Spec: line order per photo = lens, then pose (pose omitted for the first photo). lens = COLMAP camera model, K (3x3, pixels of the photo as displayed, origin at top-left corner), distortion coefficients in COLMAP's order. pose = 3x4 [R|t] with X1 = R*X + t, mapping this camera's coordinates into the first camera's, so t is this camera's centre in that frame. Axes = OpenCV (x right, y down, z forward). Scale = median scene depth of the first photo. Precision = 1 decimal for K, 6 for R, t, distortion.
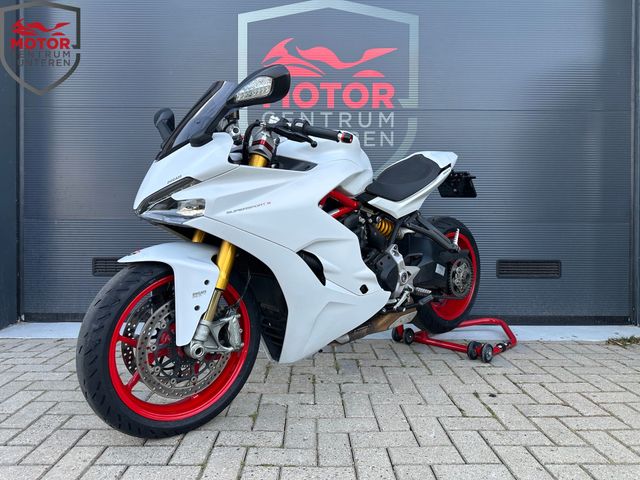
lens RADIAL K [[450.1, 0, 317.8], [0, 450.1, 239.2], [0, 0, 1]] dist [0.017172, -0.036099]
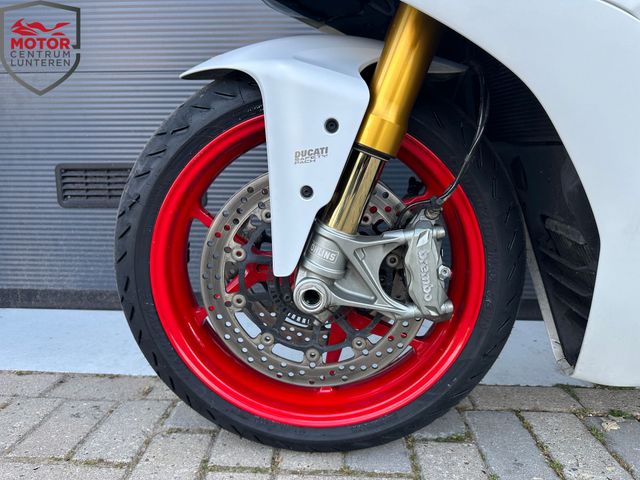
lens RADIAL K [[450.1, 0, 313.0], [0, 450.1, 237.2], [0, 0, 1]] dist [0.017172, -0.036099]
pose [[0.997807, 0.008450, -0.065647, -0.225588], [0.001548, 0.988567, 0.150775, 0.045121], [0.066171, -0.150546, 0.986386, 0.582925]]
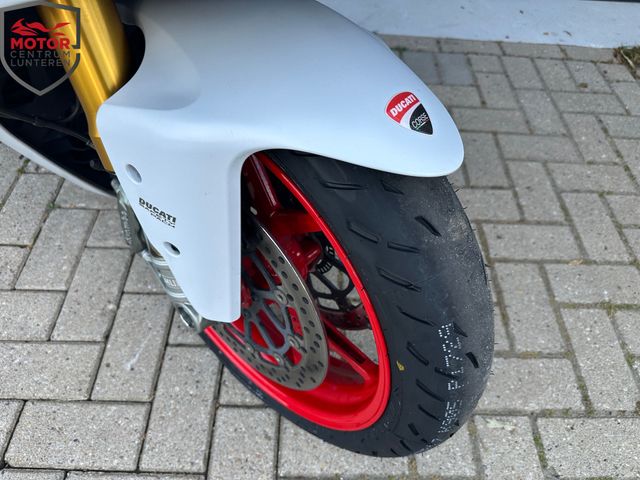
lens RADIAL K [[450.1, 0, 330.3], [0, 450.1, 237.5], [0, 0, 1]] dist [0.017172, -0.036099]
pose [[0.998897, 0.040285, 0.024113, 0.235073], [-0.044288, 0.637998, 0.768763, -0.045494], [0.015586, -0.768983, 0.639079, 0.382228]]
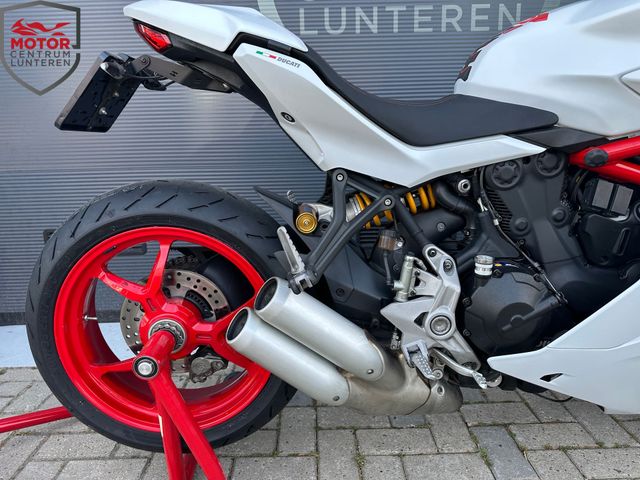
lens RADIAL K [[450.1, 0, 310.8], [0, 450.1, 234.9], [0, 0, 1]] dist [0.017172, -0.036099]
pose [[0.999505, -0.029166, -0.011813, -0.108784], [0.030876, 0.981449, 0.189223, -0.062132], [0.006075, -0.189494, 0.981863, 0.367677]]
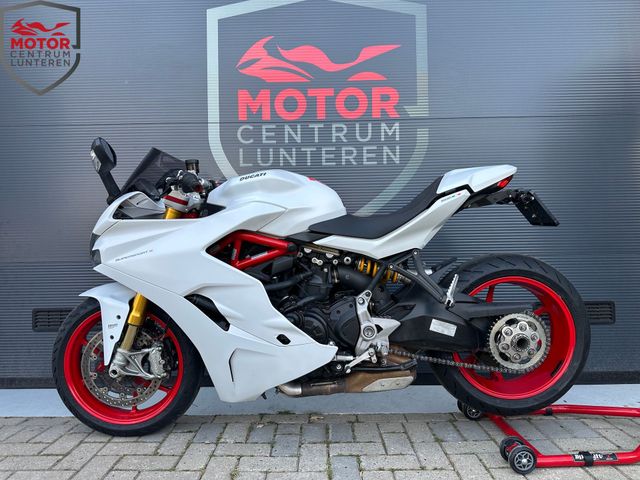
lens RADIAL K [[450.1, 0, 317.9], [0, 450.1, 240.5], [0, 0, 1]] dist [0.017172, -0.036099]
pose [[0.999631, -0.021424, -0.016726, 0.031573], [0.020780, 0.999068, -0.037823, -0.040927], [0.017521, 0.037462, 0.999144, 0.193335]]
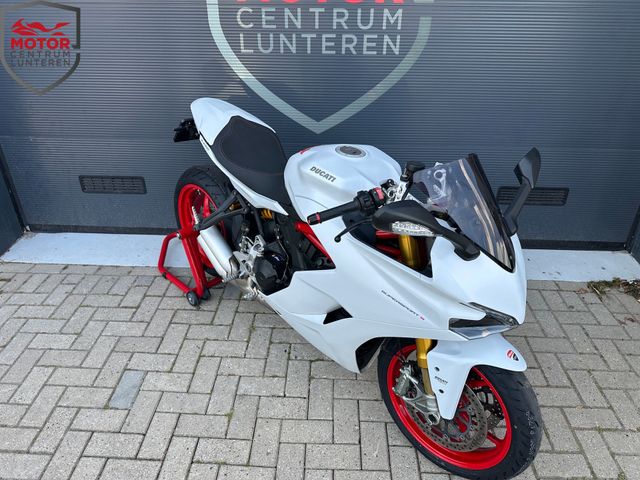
lens RADIAL K [[450.1, 0, 321.4], [0, 450.1, 235.6], [0, 0, 1]] dist [0.017172, -0.036099]
pose [[0.998470, 0.027631, -0.047901, 0.076413], [-0.000938, 0.874552, 0.484930, -0.318000], [0.055292, -0.484143, 0.873240, 0.115666]]
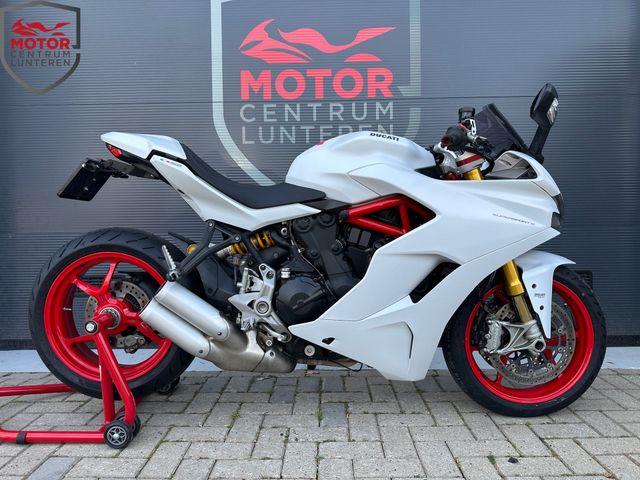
lens RADIAL K [[450.1, 0, 324.1], [0, 450.1, 240.6], [0, 0, 1]] dist [0.017172, -0.036099]
pose [[0.999516, -0.017869, -0.025480, 0.055046], [0.018050, 0.999813, 0.006915, -0.025406], [0.025352, -0.007372, 0.999651, 0.136237]]
